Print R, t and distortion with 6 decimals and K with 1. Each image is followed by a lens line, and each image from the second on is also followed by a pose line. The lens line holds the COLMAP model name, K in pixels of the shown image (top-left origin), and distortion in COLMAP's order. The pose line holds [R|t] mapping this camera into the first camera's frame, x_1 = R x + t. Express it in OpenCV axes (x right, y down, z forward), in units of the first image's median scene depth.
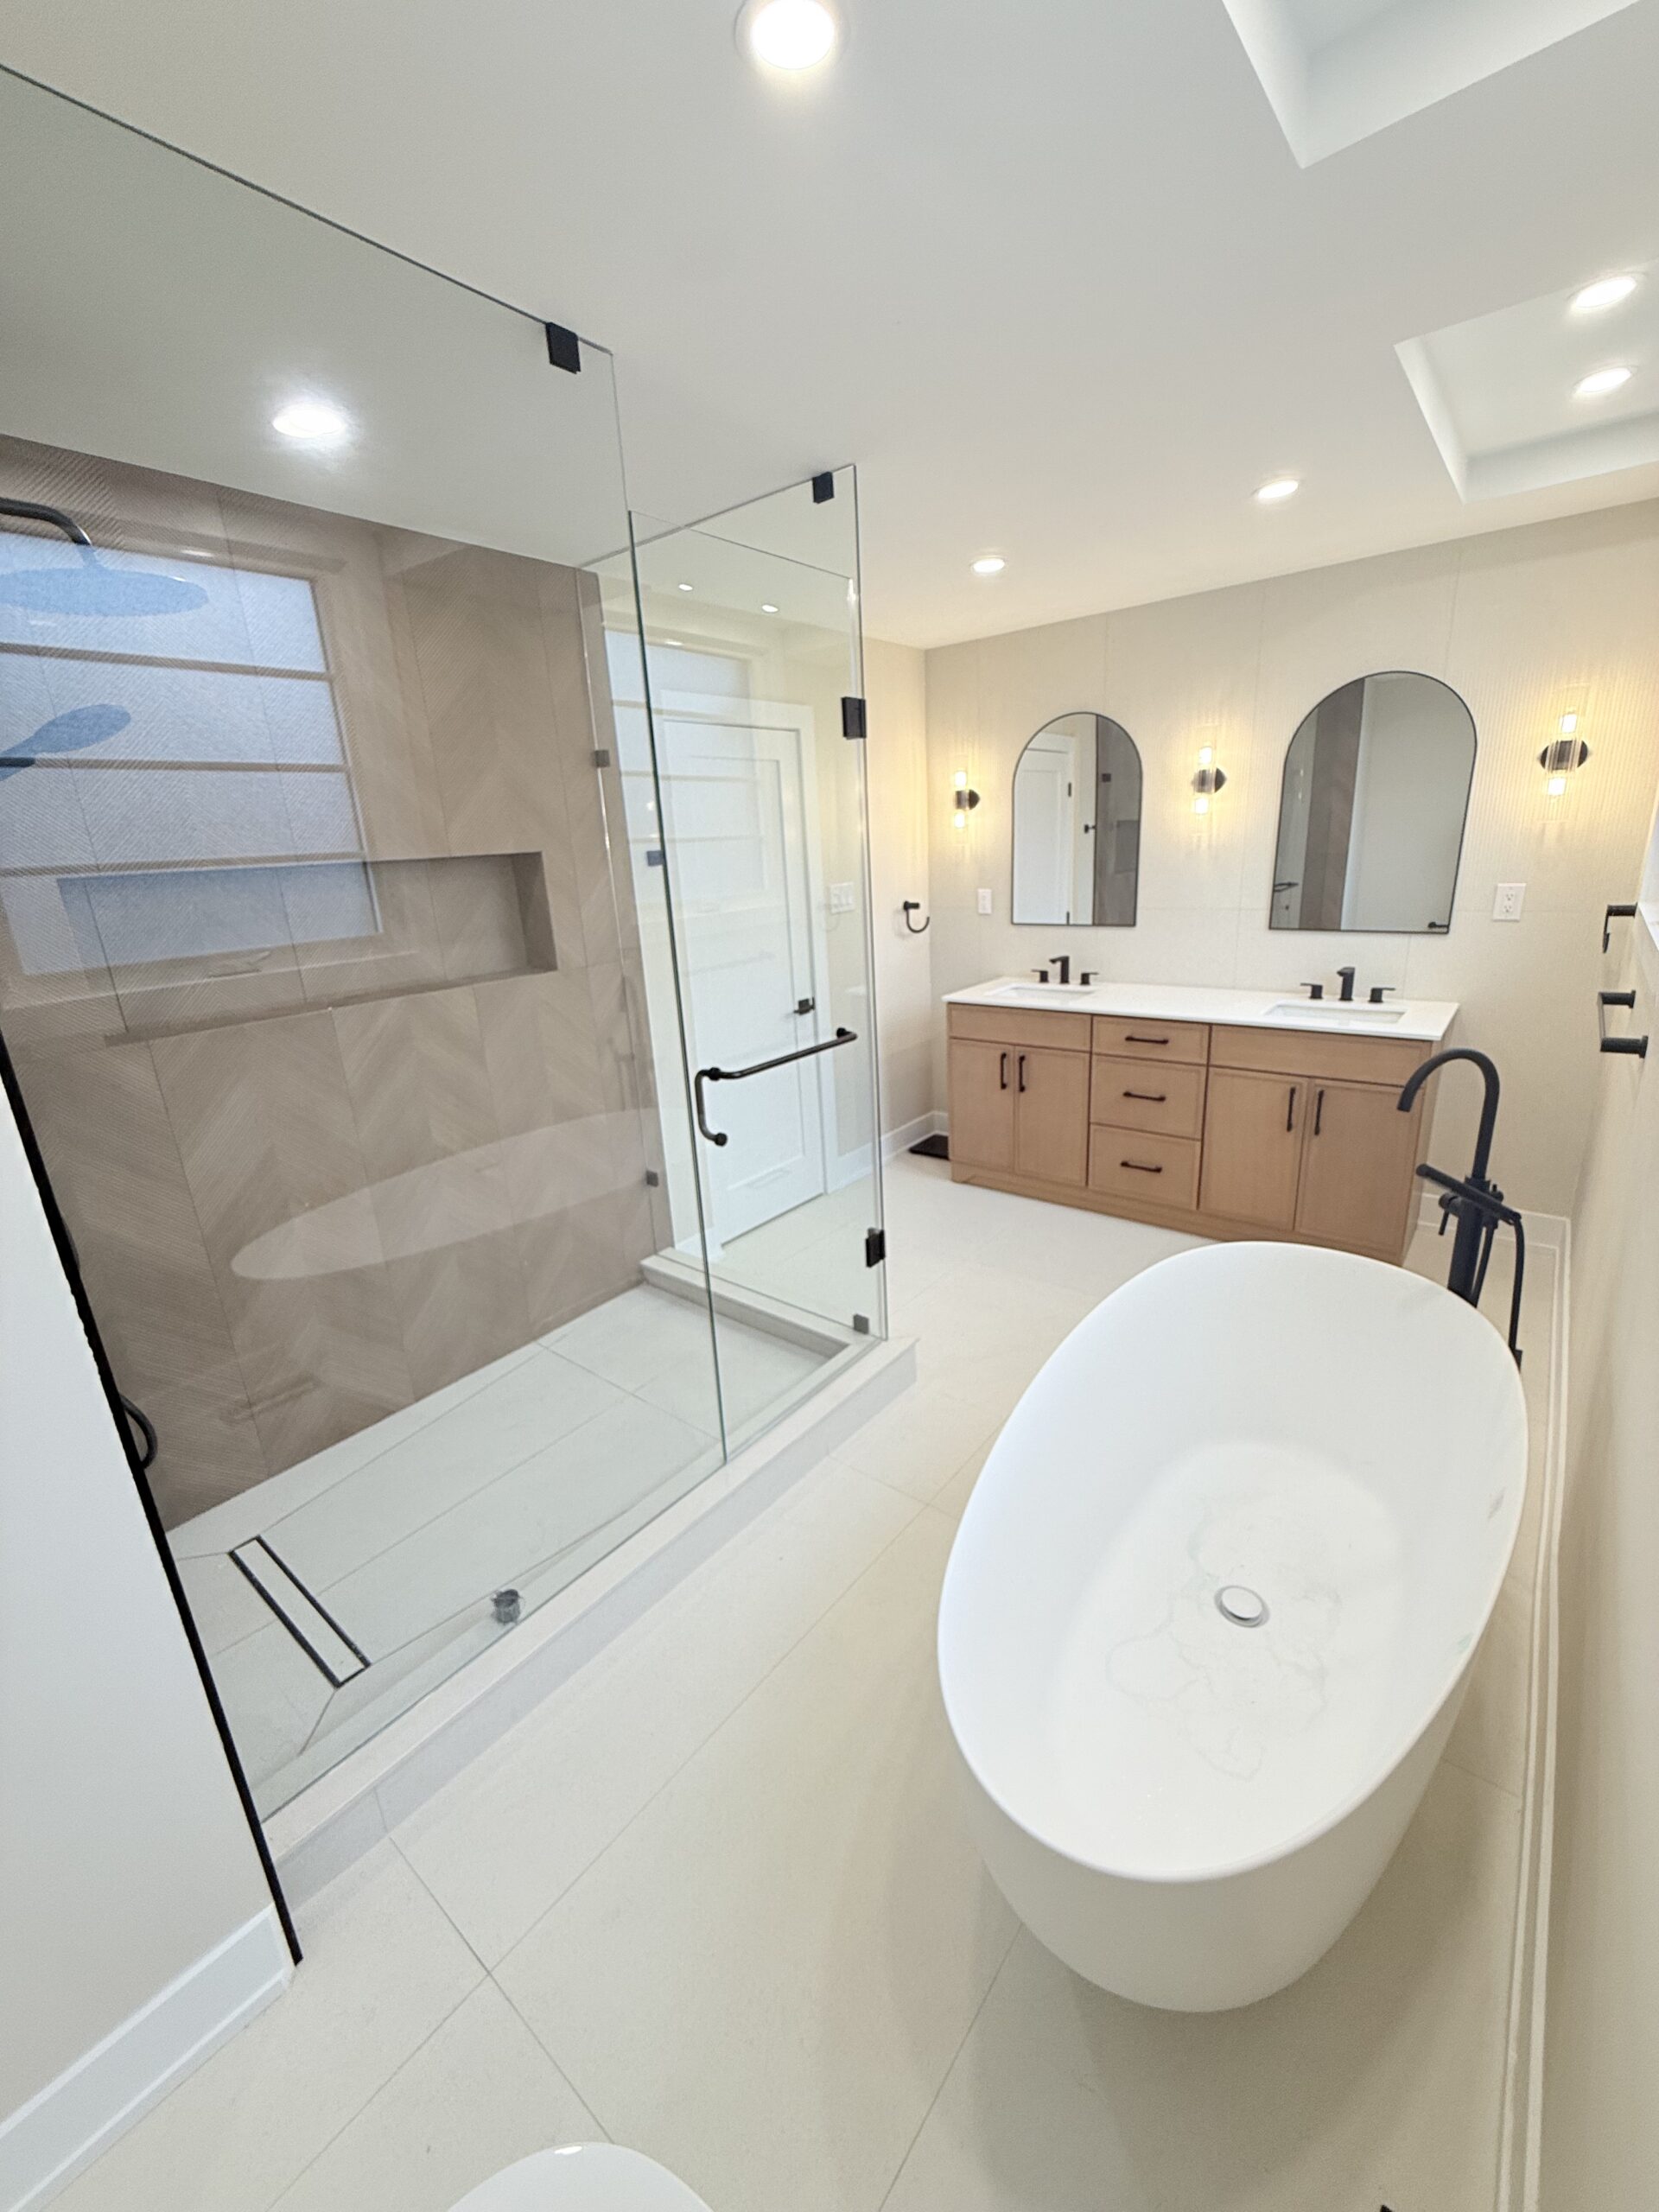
lens RADIAL K [[887.7, 0, 819.5], [0, 887.7, 1102.1], [0, 0, 1]] dist [-0.002839, -0.000153]
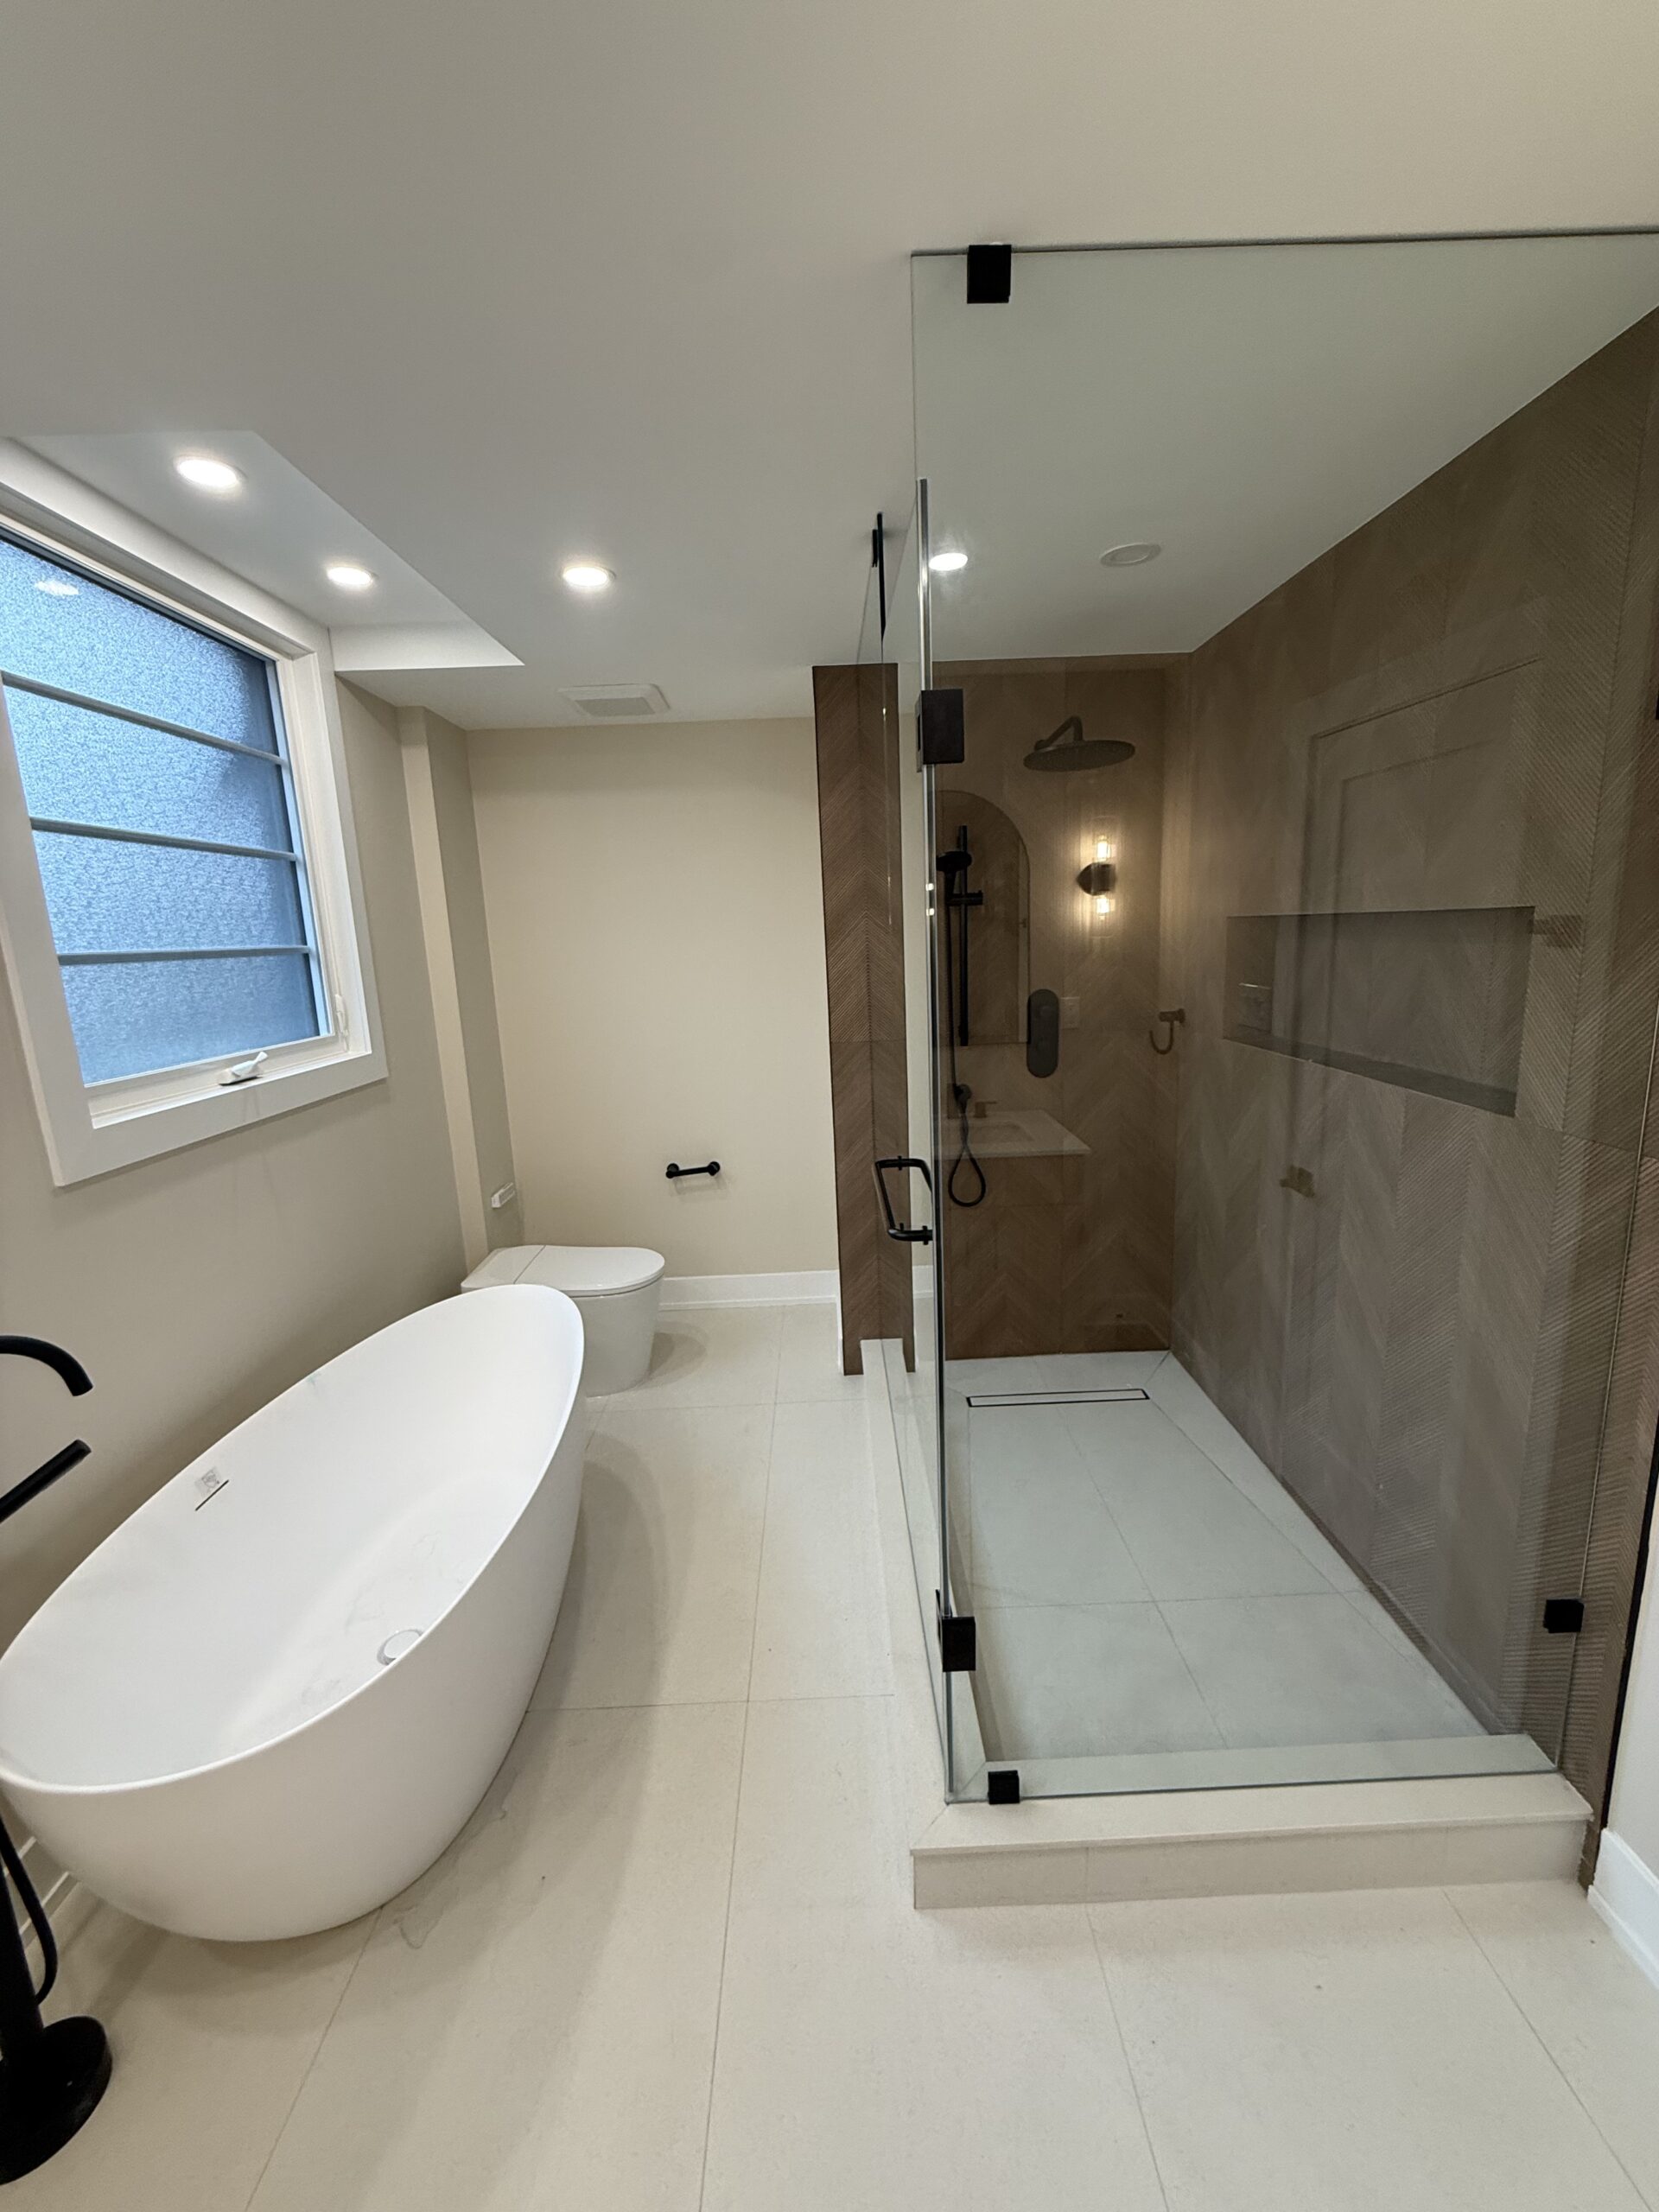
lens RADIAL K [[887.7, 0, 836.0], [0, 887.7, 1101.9], [0, 0, 1]] dist [-0.002839, -0.000153]
pose [[-0.758917, 0.209628, -0.616523, 0.341925], [-0.103020, 0.896195, 0.431535, -0.331635], [0.642987, 0.391013, -0.658541, 1.027326]]
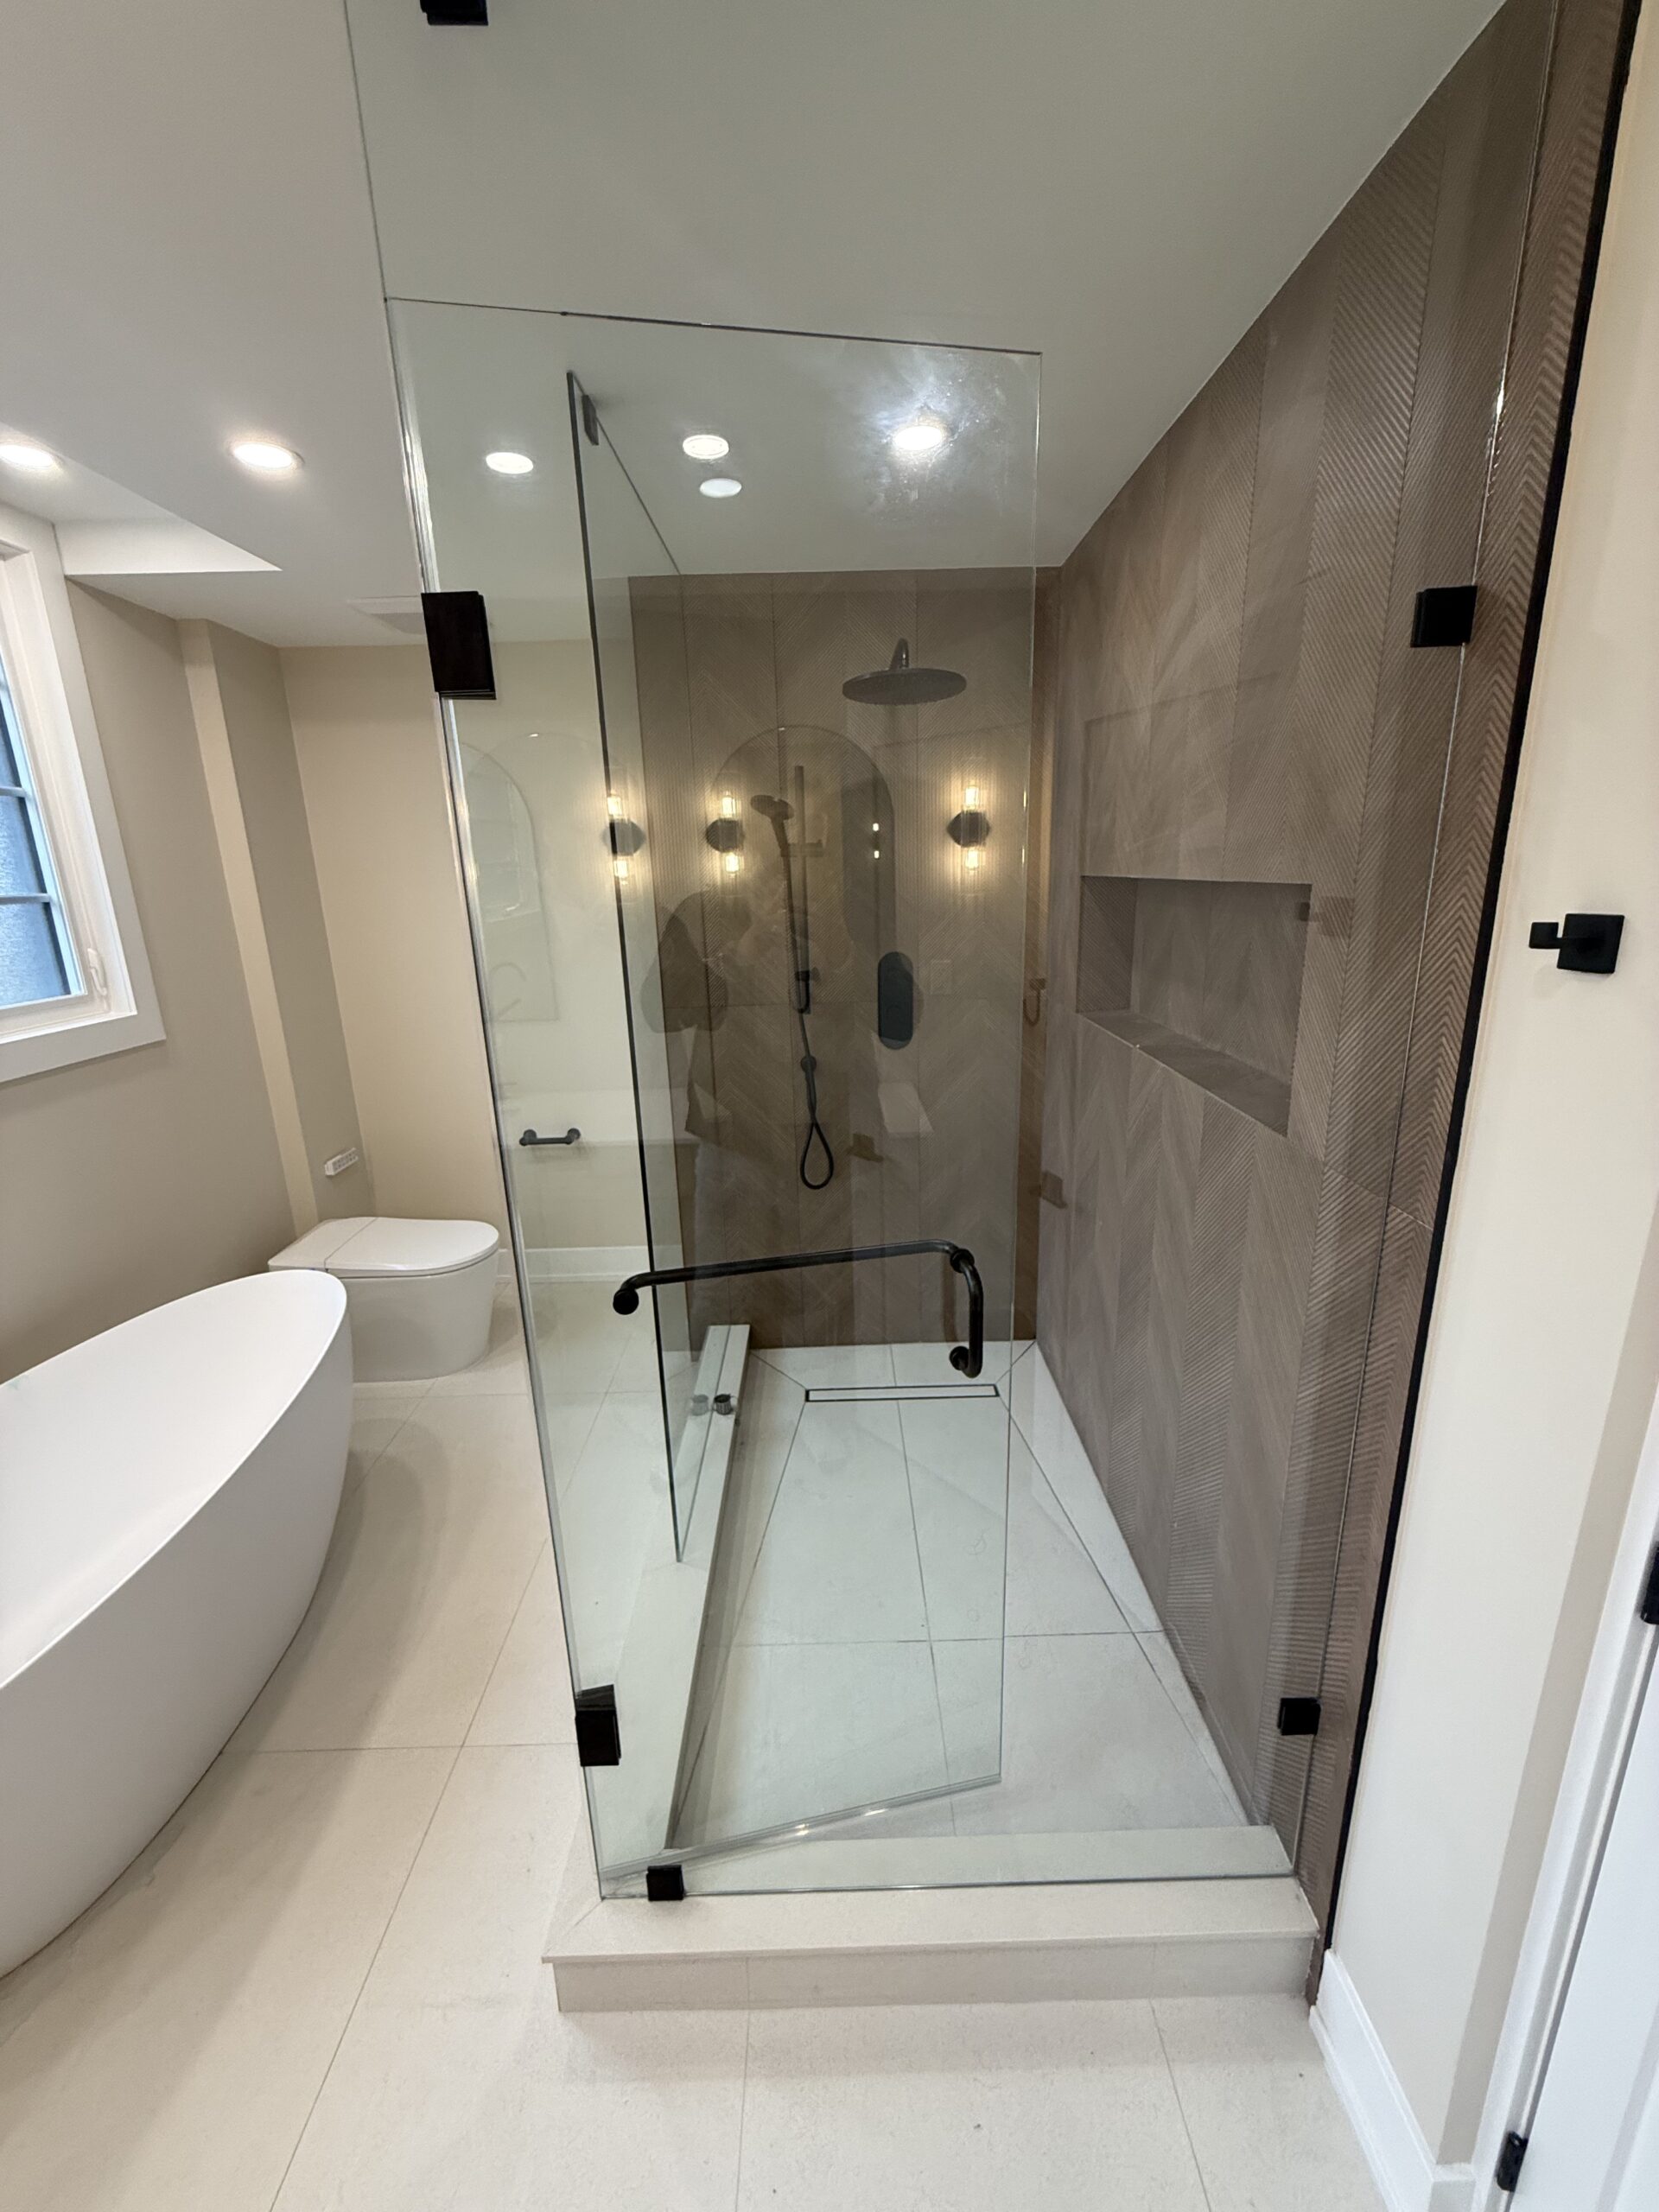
lens RADIAL K [[887.7, 0, 838.5], [0, 887.7, 1102.4], [0, 0, 1]] dist [-0.002839, -0.000153]
pose [[-0.762705, 0.238867, -0.601019, 0.148031], [-0.116727, 0.863193, 0.491195, -0.343888], [0.636126, 0.444792, -0.630480, 1.071347]]
